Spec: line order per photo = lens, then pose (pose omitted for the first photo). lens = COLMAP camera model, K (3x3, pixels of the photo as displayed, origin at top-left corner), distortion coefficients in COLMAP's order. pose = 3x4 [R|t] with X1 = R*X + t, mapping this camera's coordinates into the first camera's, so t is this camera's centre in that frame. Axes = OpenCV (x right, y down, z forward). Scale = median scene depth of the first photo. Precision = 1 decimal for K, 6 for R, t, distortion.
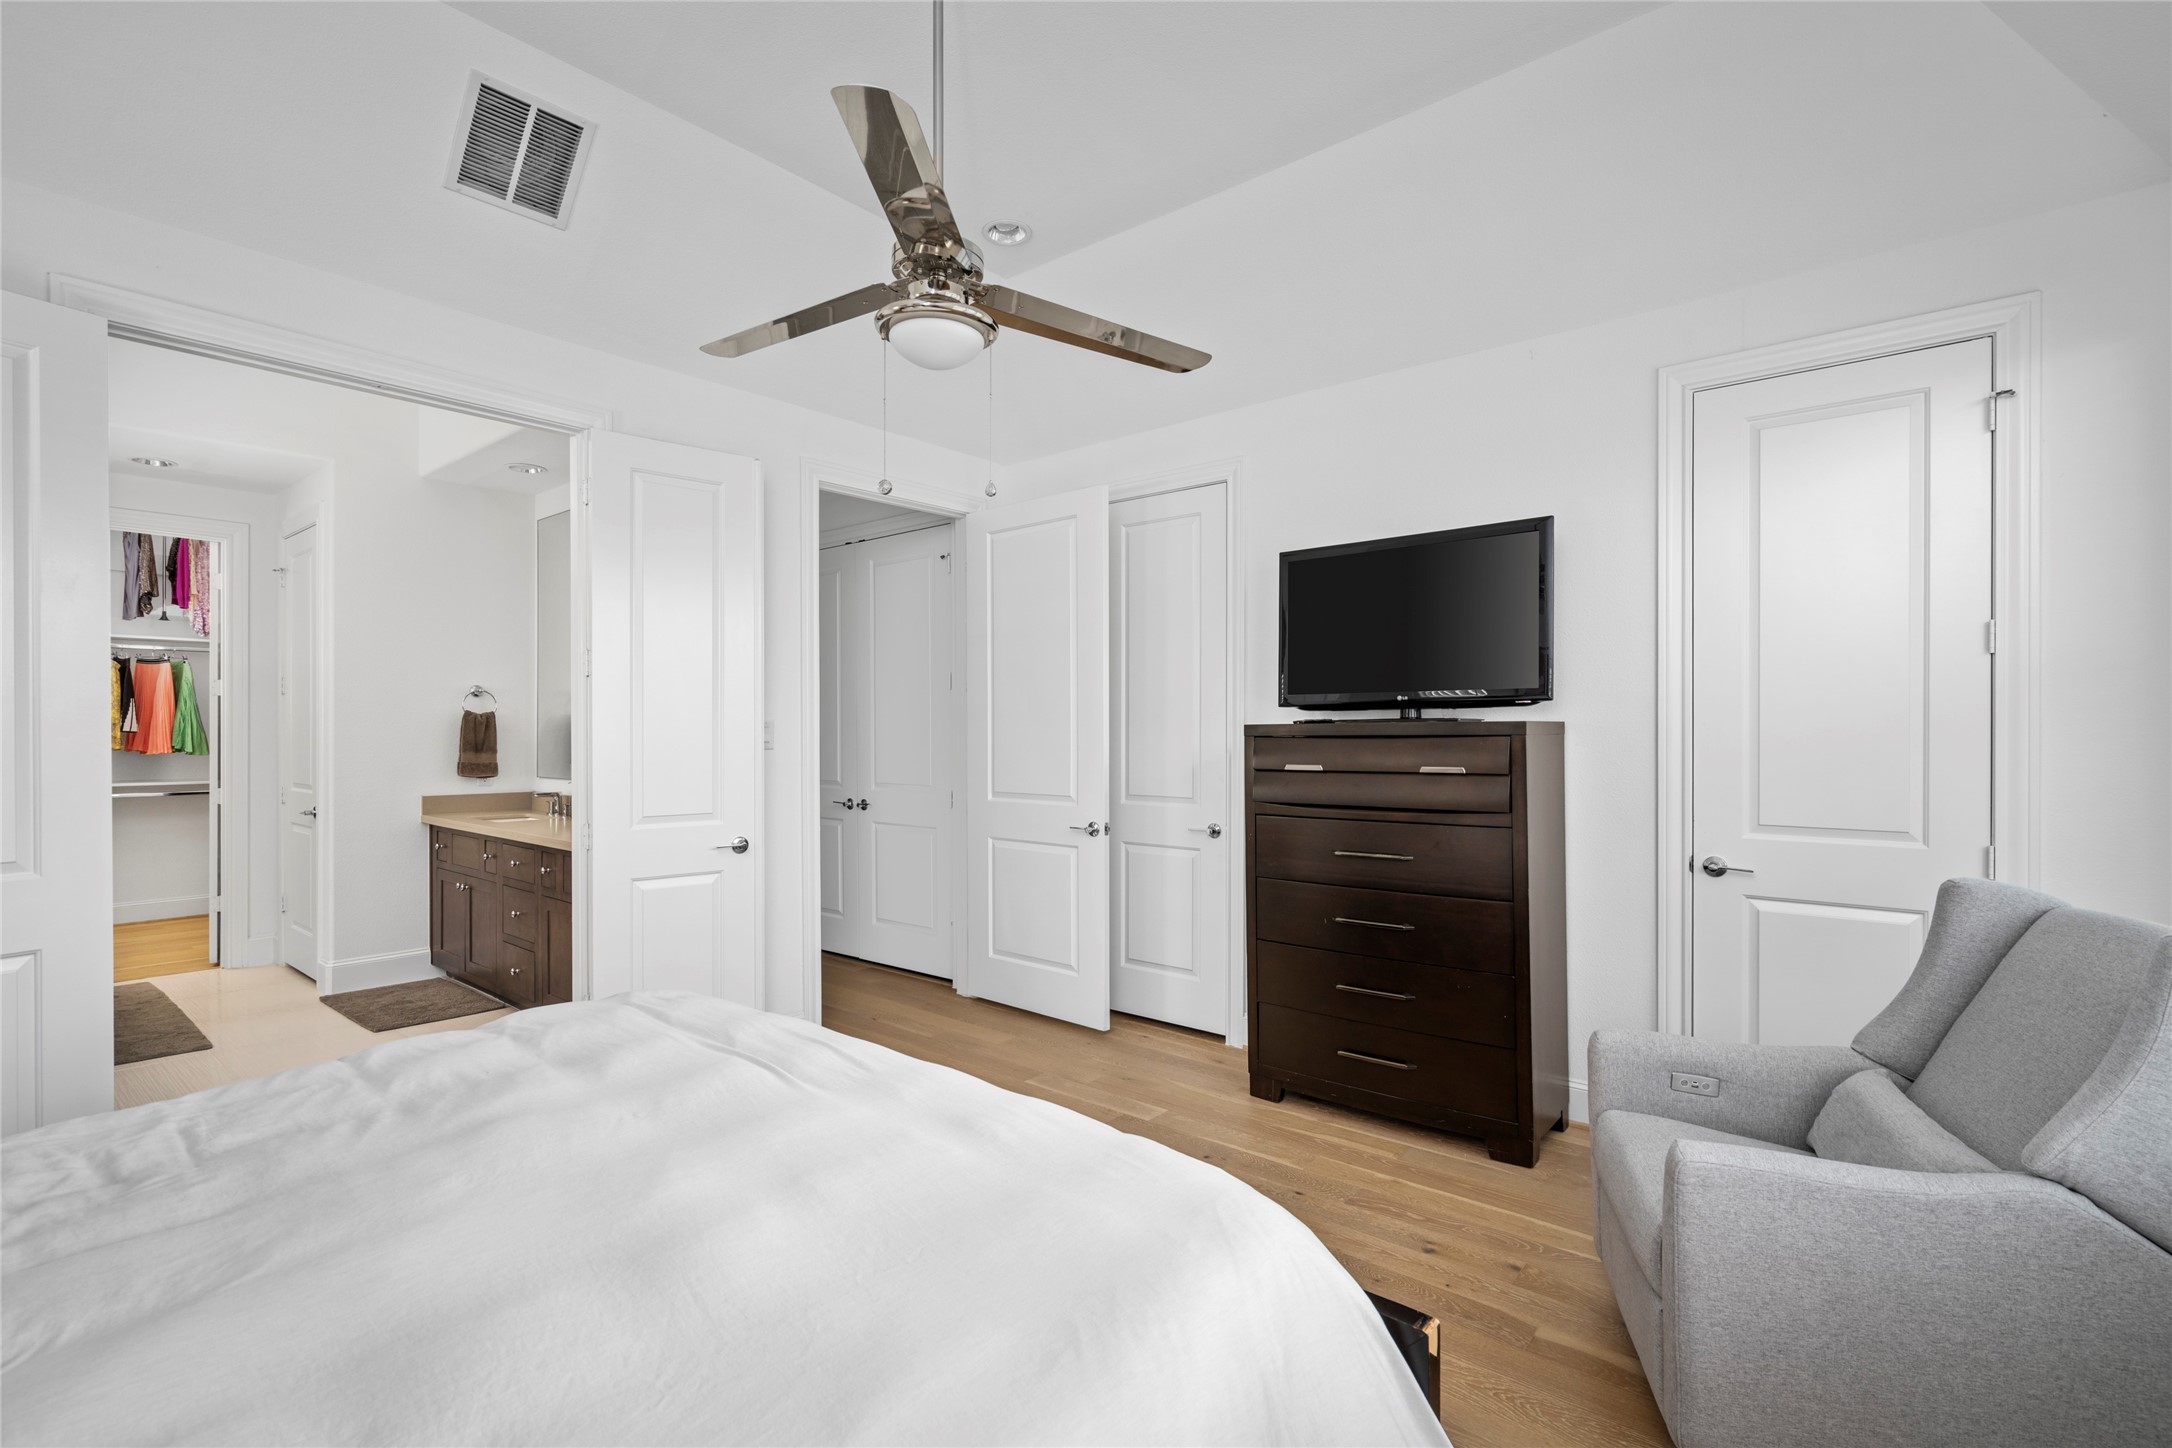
lens RADIAL K [[999.4, 0, 1097.6], [0, 999.4, 725.5], [0, 0, 1]] dist [-0.002441, -0.000130]
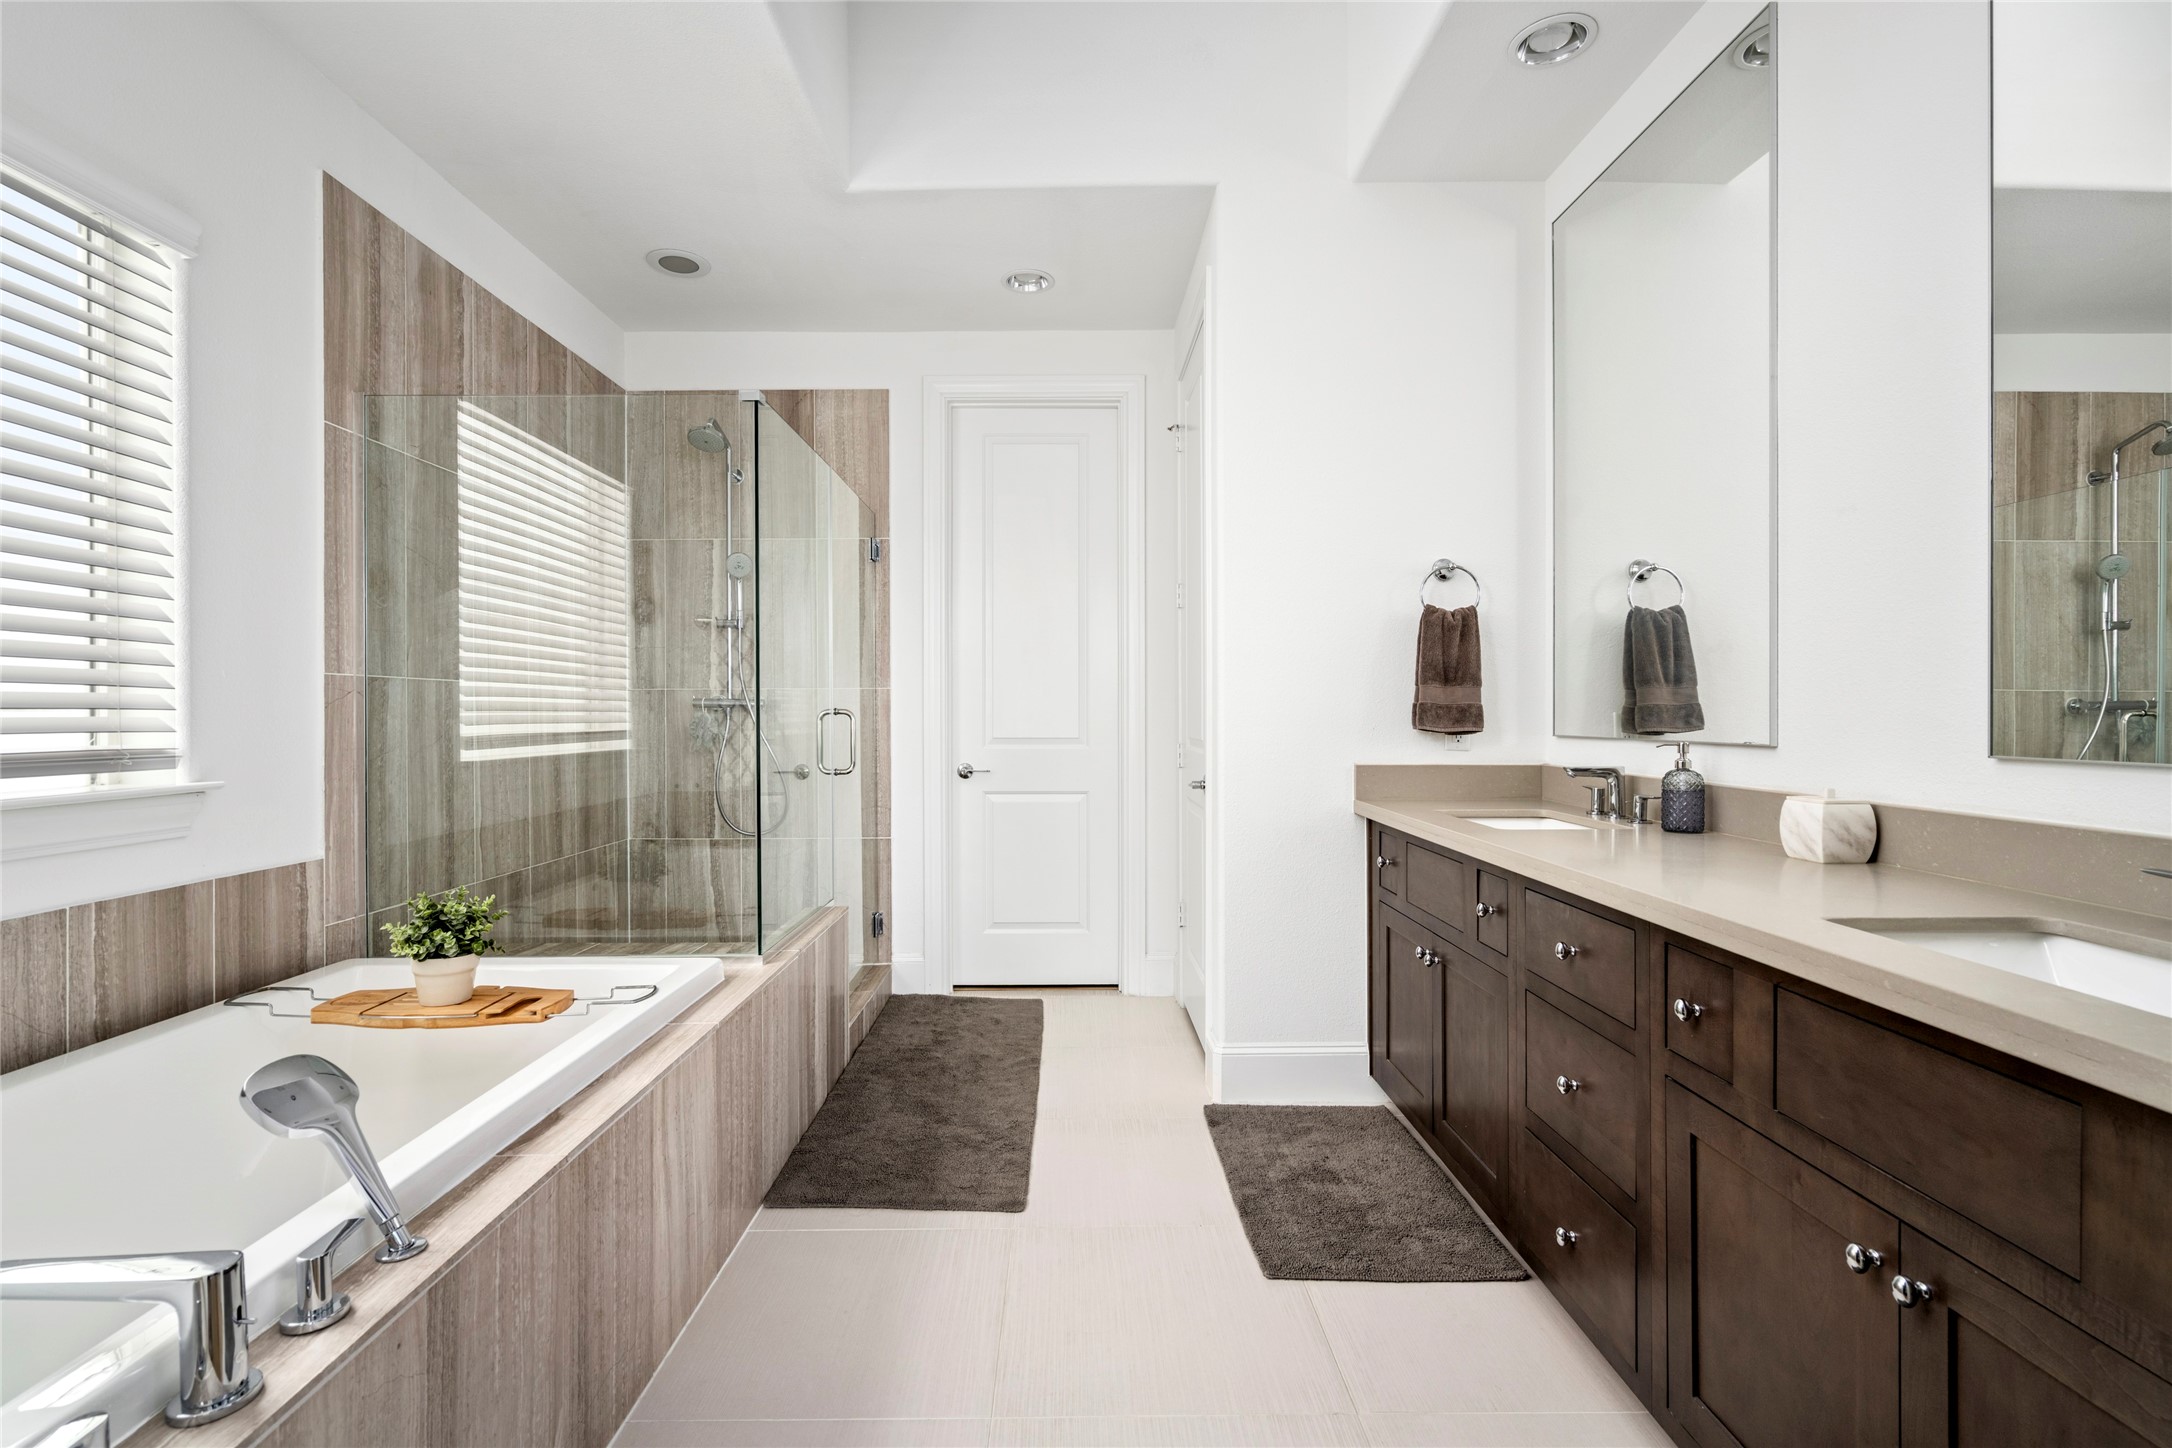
lens RADIAL K [[999.4, 0, 1081.2], [0, 999.4, 712.4], [0, 0, 1]] dist [-0.002441, -0.000130]
pose [[0.650209, -0.001080, -0.759754, -0.356311], [0.004302, 0.999988, 0.002260, 0.039576], [0.759743, -0.004738, 0.650206, 0.527493]]
